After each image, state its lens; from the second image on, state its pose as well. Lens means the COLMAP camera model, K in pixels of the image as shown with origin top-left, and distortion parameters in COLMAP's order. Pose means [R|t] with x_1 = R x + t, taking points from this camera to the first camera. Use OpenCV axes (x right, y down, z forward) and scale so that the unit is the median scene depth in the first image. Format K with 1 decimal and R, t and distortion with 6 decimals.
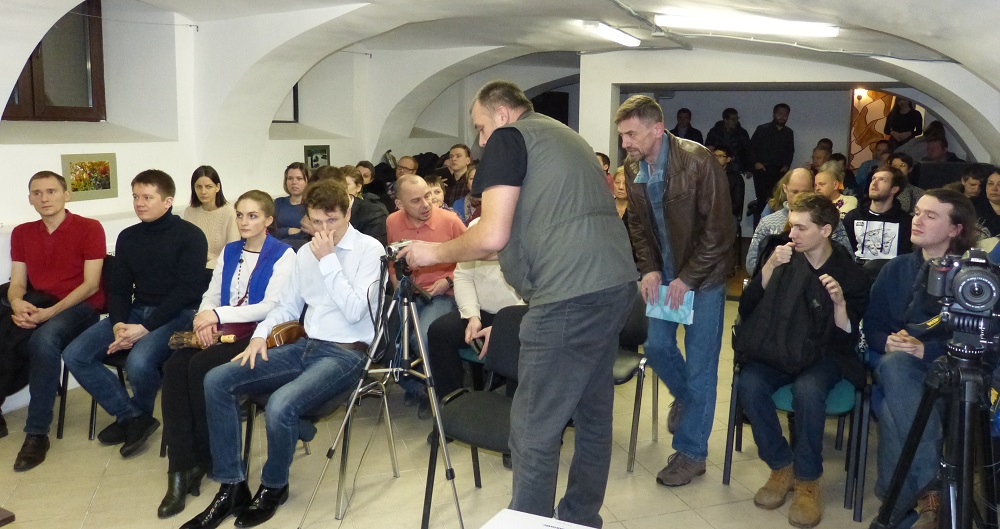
lens RADIAL K [[718.6, 0, 504.8], [0, 718.6, 254.3], [0, 0, 1]] dist [-0.029121, 0.007815]
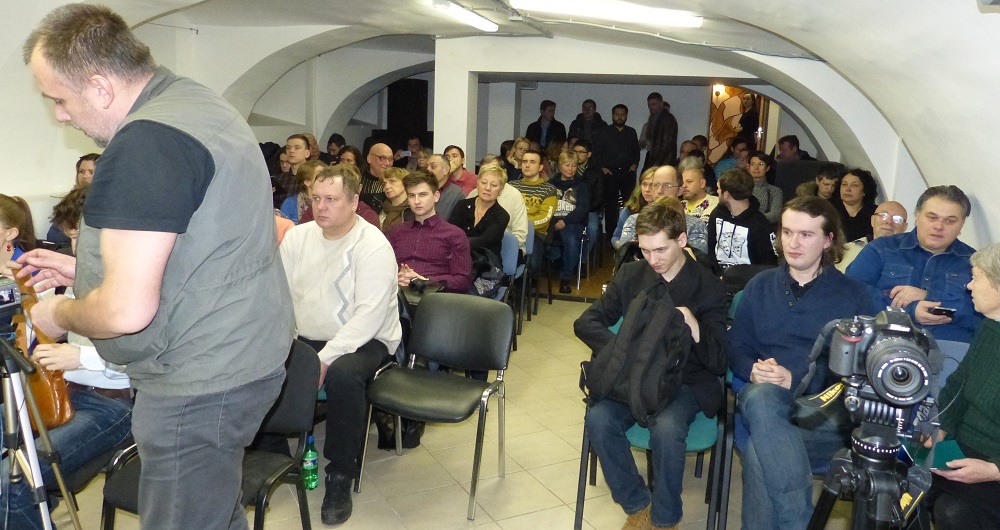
lens RADIAL K [[664.1, 0, 492.0], [0, 664.1, 262.2], [0, 0, 1]] dist [-0.009986, -0.003494]
pose [[0.989683, -0.007607, 0.143070, 0.065056], [0.001287, 0.999021, 0.044210, -0.033995], [-0.143267, -0.043569, 0.988725, 0.158186]]
